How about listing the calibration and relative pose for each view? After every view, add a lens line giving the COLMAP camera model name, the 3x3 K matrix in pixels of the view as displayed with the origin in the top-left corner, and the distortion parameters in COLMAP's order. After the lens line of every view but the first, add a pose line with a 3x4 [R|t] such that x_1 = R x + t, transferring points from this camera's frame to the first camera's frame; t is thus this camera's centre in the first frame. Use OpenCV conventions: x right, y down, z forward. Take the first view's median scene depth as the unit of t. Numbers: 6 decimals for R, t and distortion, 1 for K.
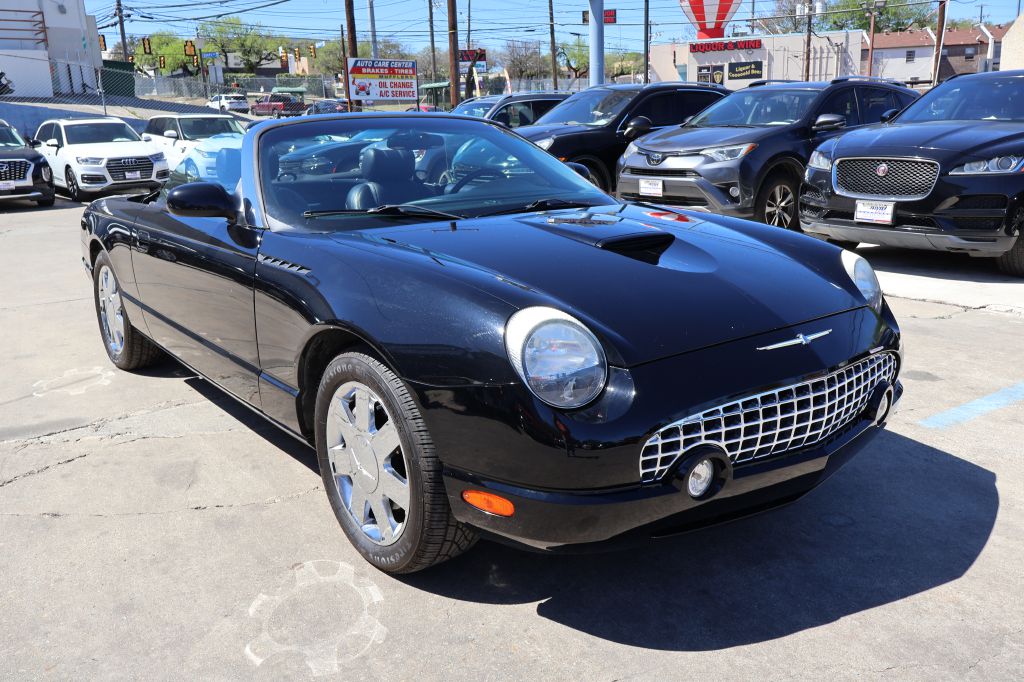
lens RADIAL K [[863.4, 0, 509.1], [0, 863.4, 338.7], [0, 0, 1]] dist [0.005214, -0.004648]
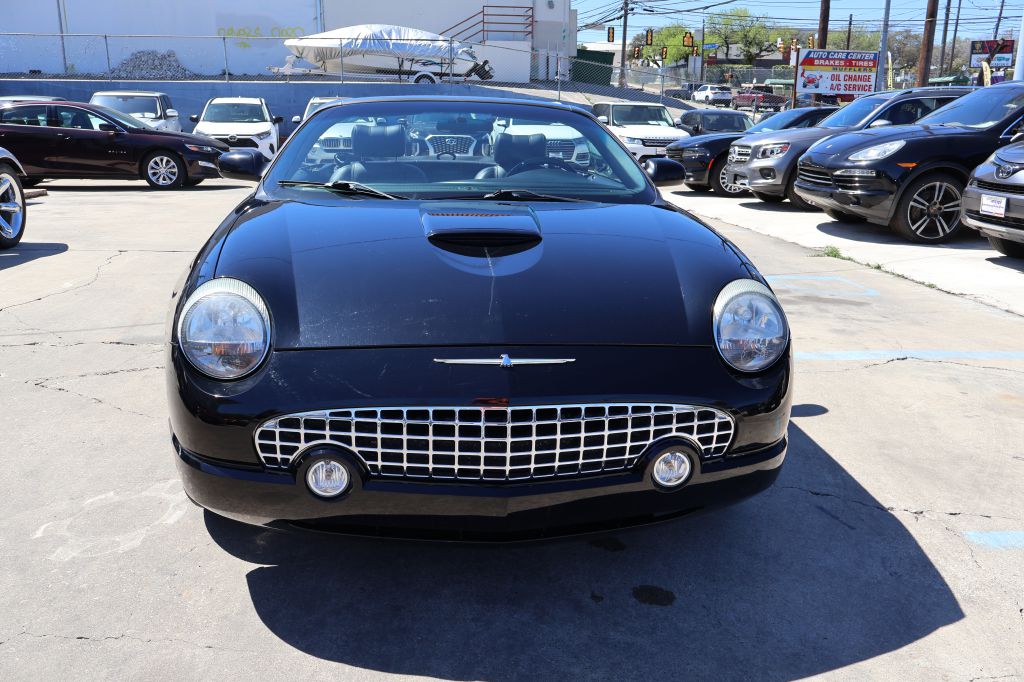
lens RADIAL K [[863.4, 0, 514.8], [0, 863.4, 339.3], [0, 0, 1]] dist [0.005214, -0.004648]
pose [[0.853245, 0.169104, -0.493333, 0.095557], [-0.164419, 0.984952, 0.053250, -0.008541], [0.494914, 0.035678, 0.868209, 0.030197]]
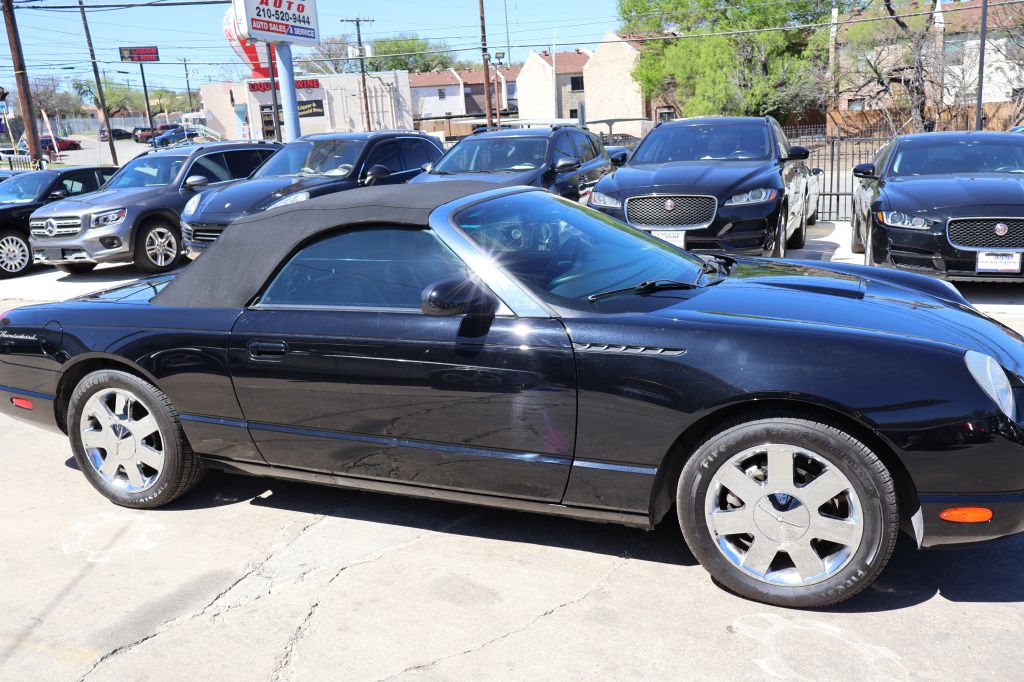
lens RADIAL K [[863.4, 0, 508.8], [0, 863.4, 332.5], [0, 0, 1]] dist [0.005214, -0.004648]
pose [[0.868731, -0.135375, 0.476425, -0.128471], [0.156595, 0.987651, -0.004903, -0.018124], [-0.469878, 0.078865, 0.879201, 0.023612]]
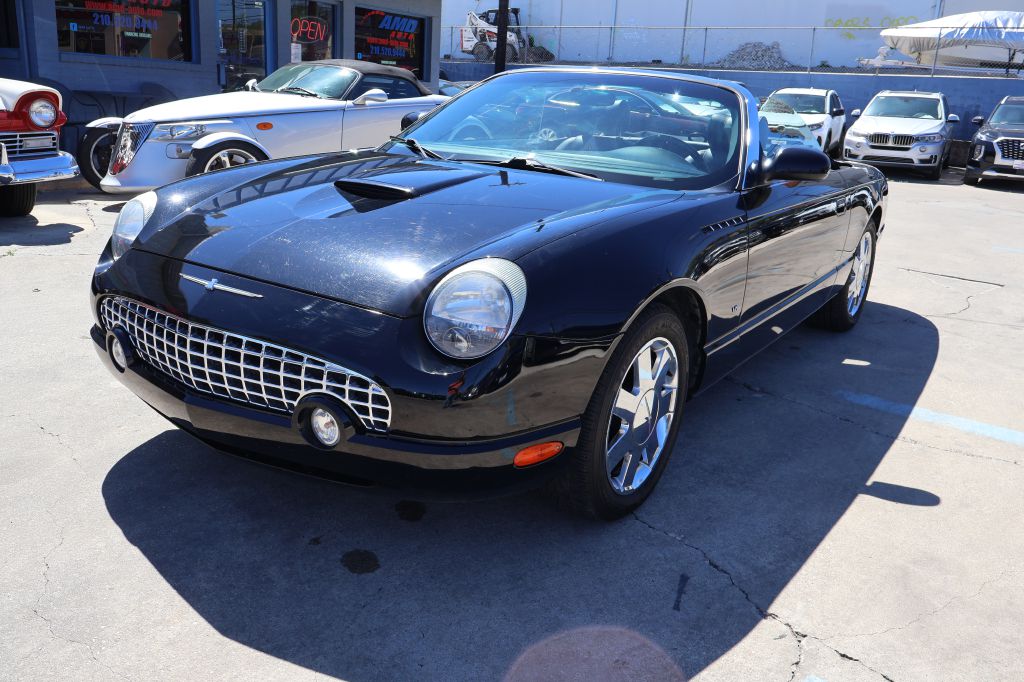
lens RADIAL K [[863.4, 0, 511.1], [0, 863.4, 338.5], [0, 0, 1]] dist [0.005214, -0.004648]
pose [[0.307636, 0.309969, -0.899600, 0.164448], [-0.295861, 0.929745, 0.219180, -0.031346], [0.904337, 0.198729, 0.377731, 0.116903]]
